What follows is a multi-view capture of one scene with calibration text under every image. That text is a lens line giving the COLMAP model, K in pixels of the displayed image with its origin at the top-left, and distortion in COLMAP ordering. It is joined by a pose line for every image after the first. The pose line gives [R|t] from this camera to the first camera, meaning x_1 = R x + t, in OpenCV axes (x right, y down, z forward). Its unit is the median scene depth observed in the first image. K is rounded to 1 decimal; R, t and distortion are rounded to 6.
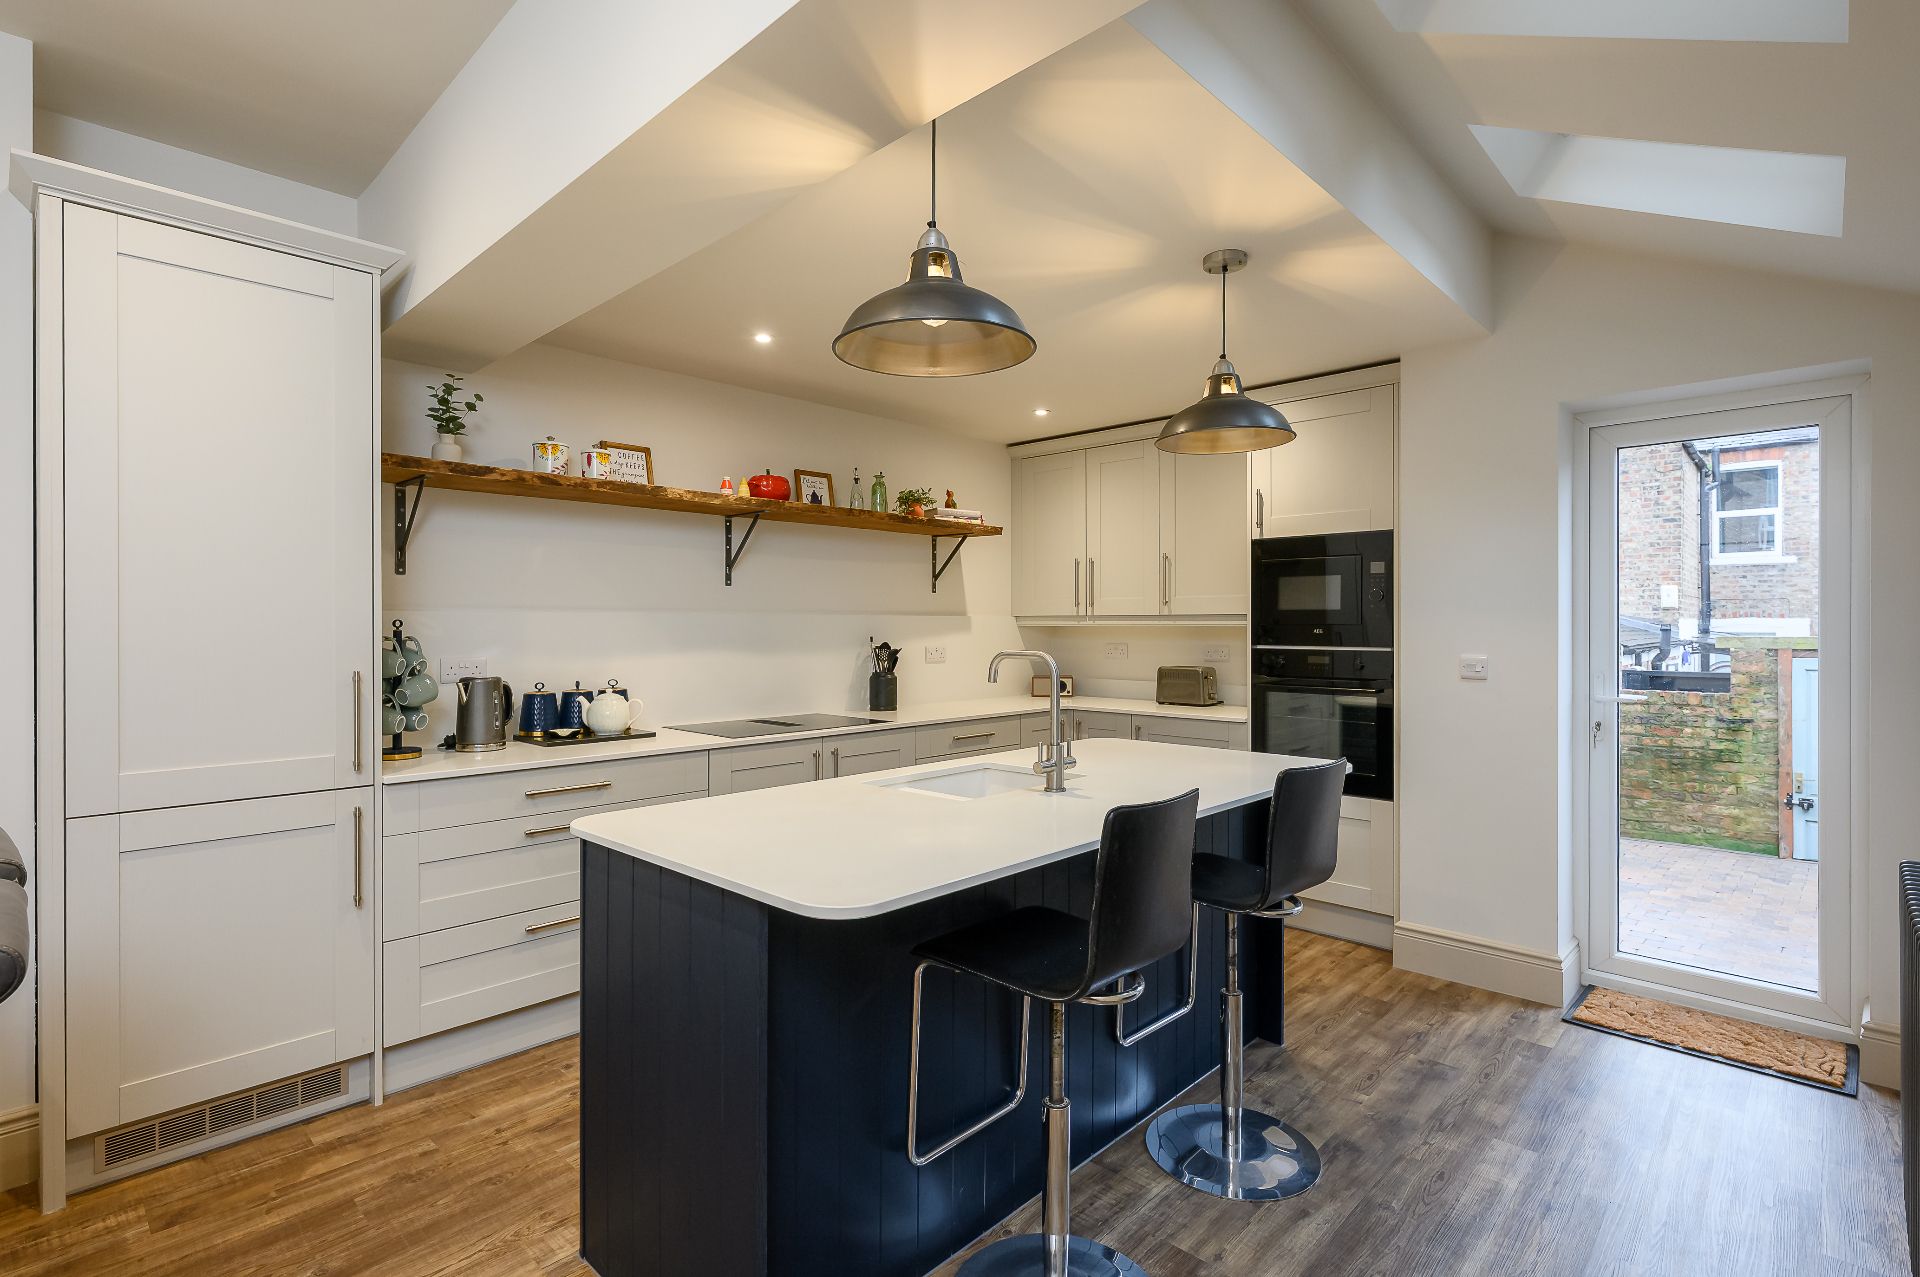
lens RADIAL K [[867.0, 0, 990.7], [0, 867.0, 634.7], [0, 0, 1]] dist [0.021757, -0.000516]
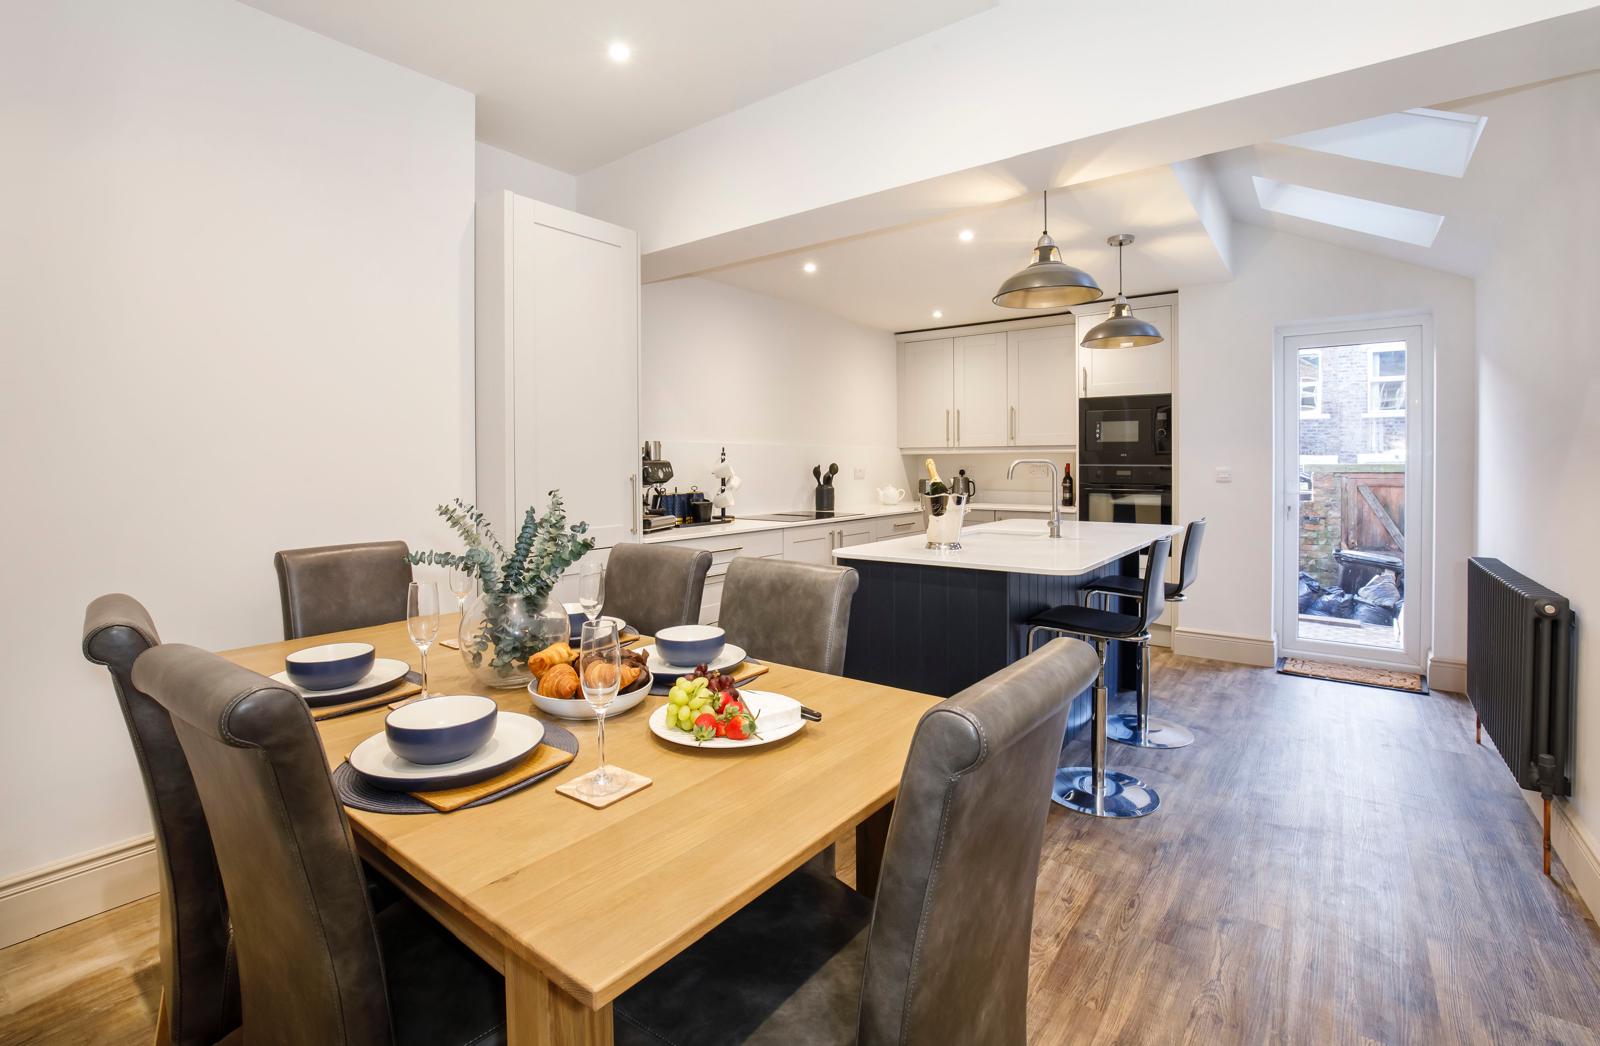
lens RADIAL K [[671.8, 0, 840.7], [0, 671.8, 472.0], [0, 0, 1]] dist [0.000760, -0.001187]
pose [[0.992415, -0.004314, 0.122861, -0.370949], [0.004047, 0.999989, 0.002421, 0.028012], [-0.122870, -0.001906, 0.992421, -0.223959]]
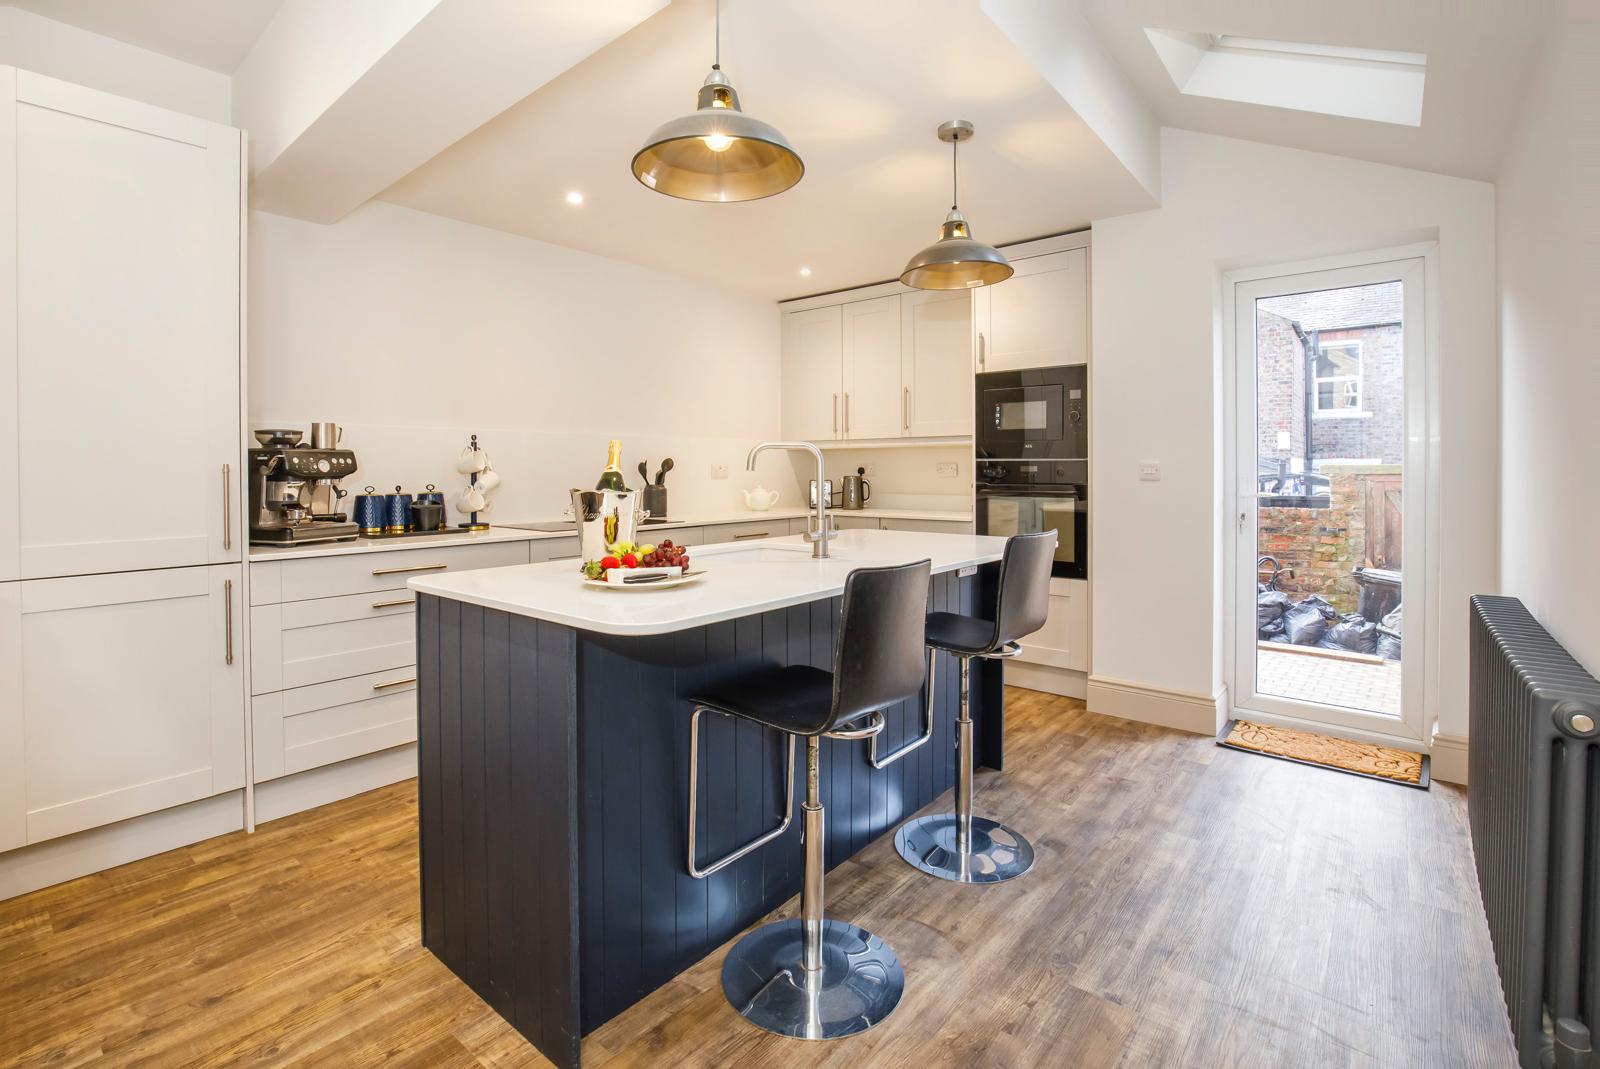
lens RADIAL K [[699.4, 0, 799.8], [0, 699.4, 475.8], [0, 0, 1]] dist [-0.013070, 0.003900]
pose [[0.998660, -0.002724, 0.051678, -0.002540], [0.002715, 0.999996, 0.000238, 0.045325], [-0.051678, -0.000097, 0.998664, 0.023767]]
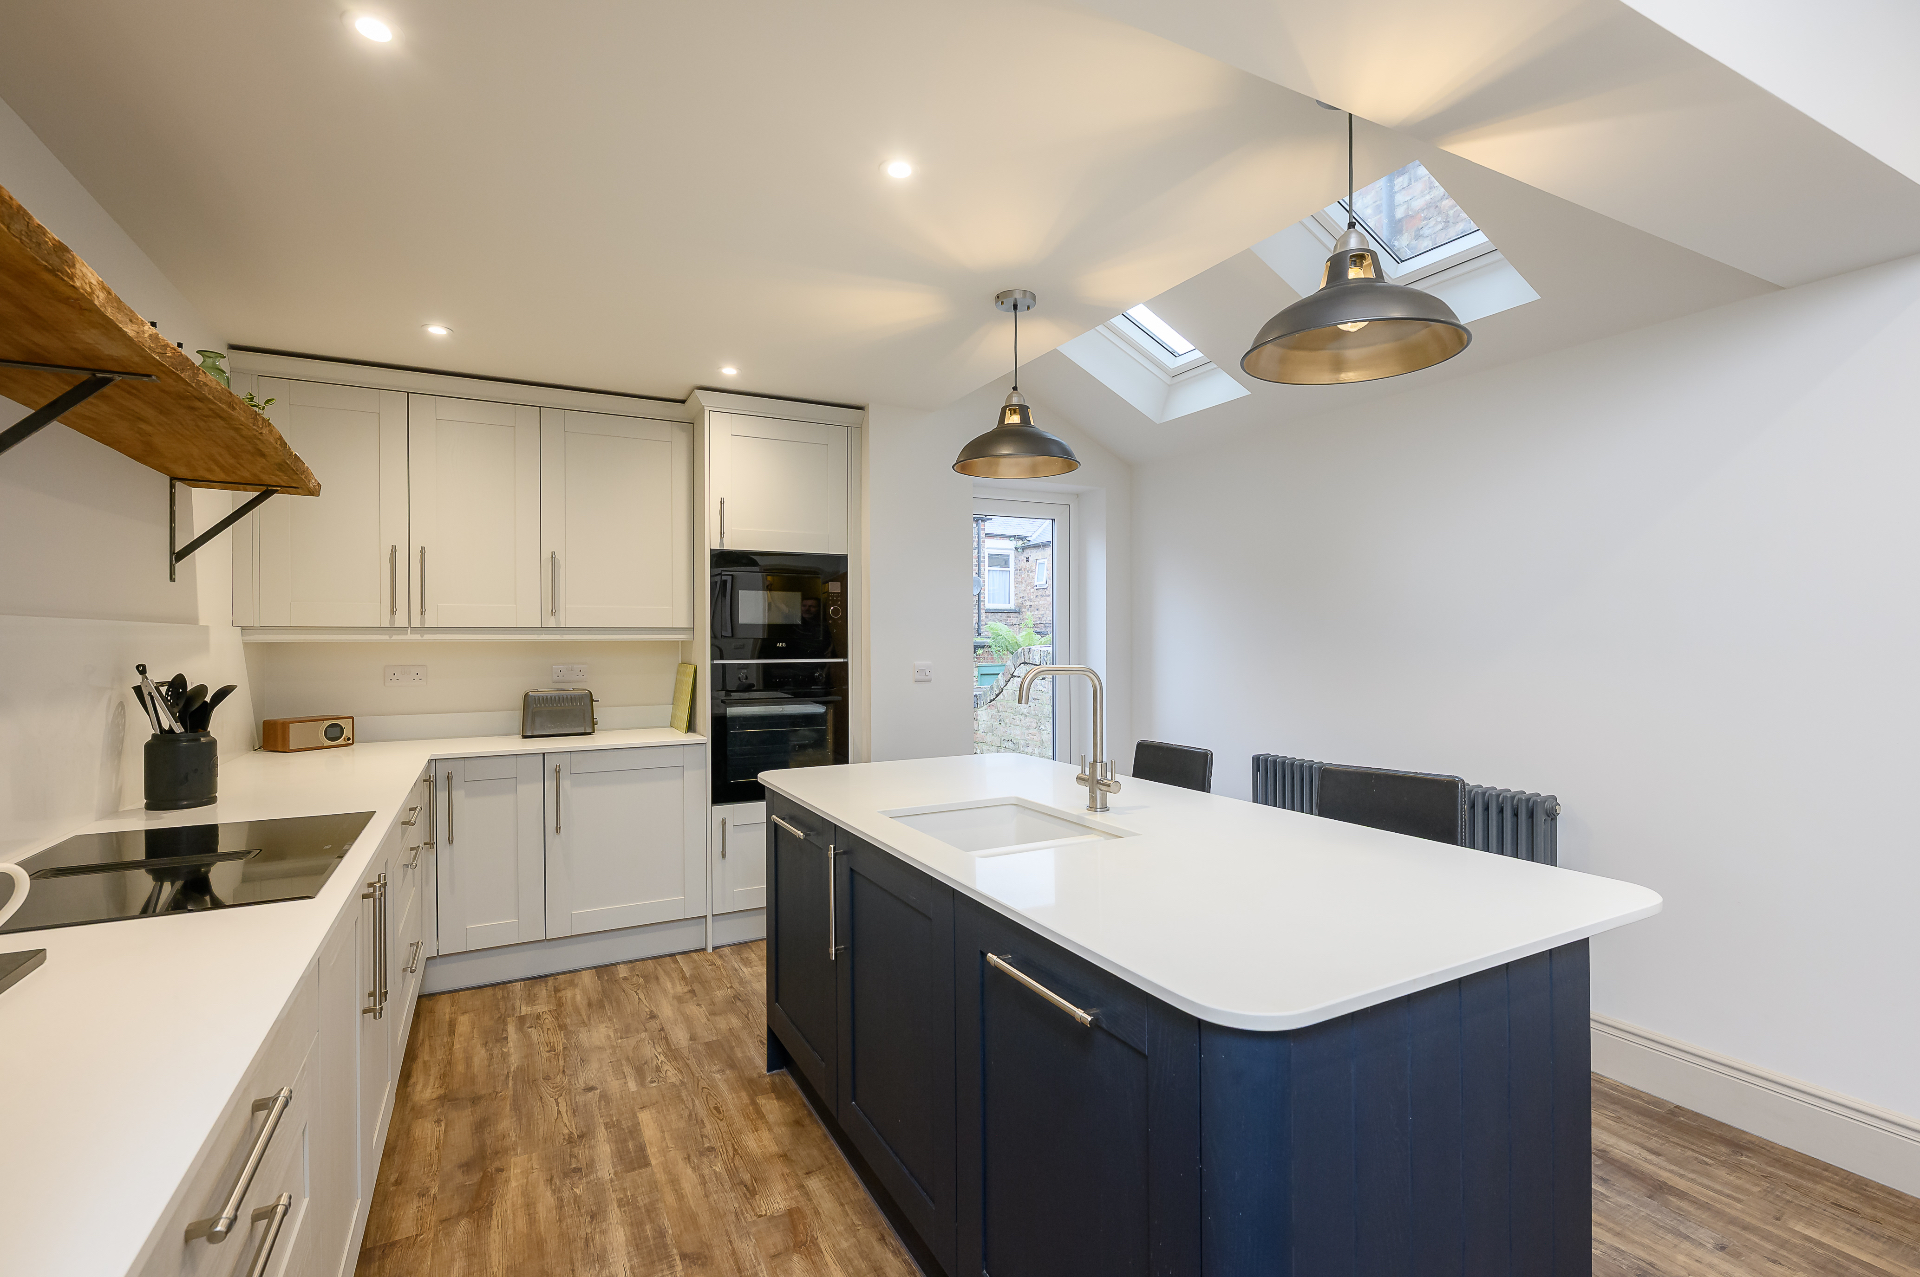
lens RADIAL K [[839.3, 0, 902.9], [0, 839.3, 641.6], [0, 0, 1]] dist [-0.013070, 0.003900]
pose [[0.372313, -0.004333, 0.928097, -0.600972], [0.014695, 0.999891, -0.001227, -0.005330], [-0.927991, 0.014095, 0.372336, 0.599322]]
